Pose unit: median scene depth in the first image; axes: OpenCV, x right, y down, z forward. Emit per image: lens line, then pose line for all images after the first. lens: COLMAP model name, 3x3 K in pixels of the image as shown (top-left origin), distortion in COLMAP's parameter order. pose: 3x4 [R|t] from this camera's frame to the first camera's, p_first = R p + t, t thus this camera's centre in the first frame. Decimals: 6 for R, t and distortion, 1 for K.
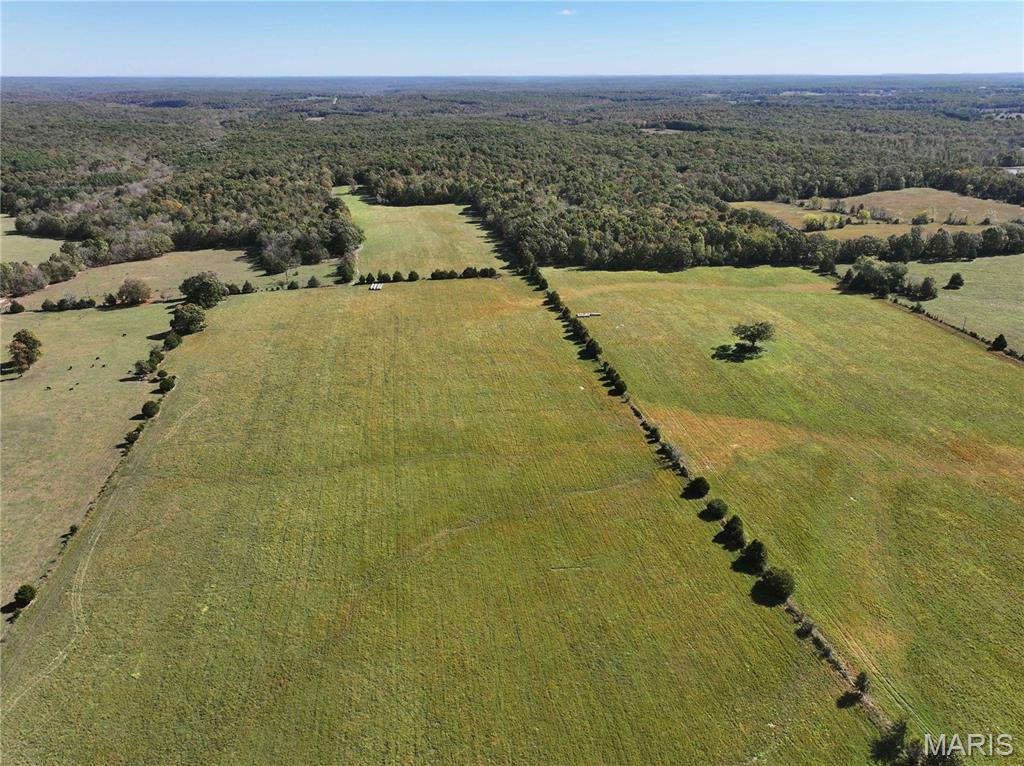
lens RADIAL K [[721.7, 0, 515.0], [0, 721.7, 379.7], [0, 0, 1]] dist [-0.010294, 0.027105]
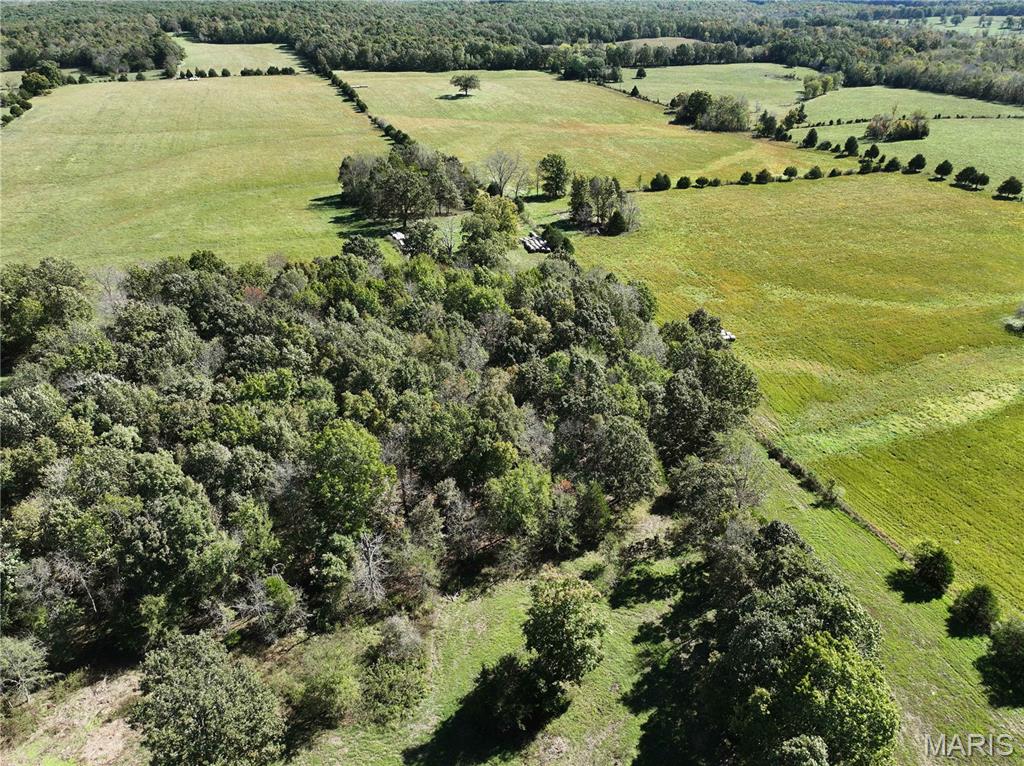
lens RADIAL K [[721.7, 0, 515.0], [0, 721.7, 379.7], [0, 0, 1]] dist [-0.010294, 0.027105]
pose [[0.985301, -0.074477, 0.153740, 0.116867], [0.057753, 0.992194, 0.110523, 0.265331], [-0.160771, -0.100020, 0.981911, -0.350497]]
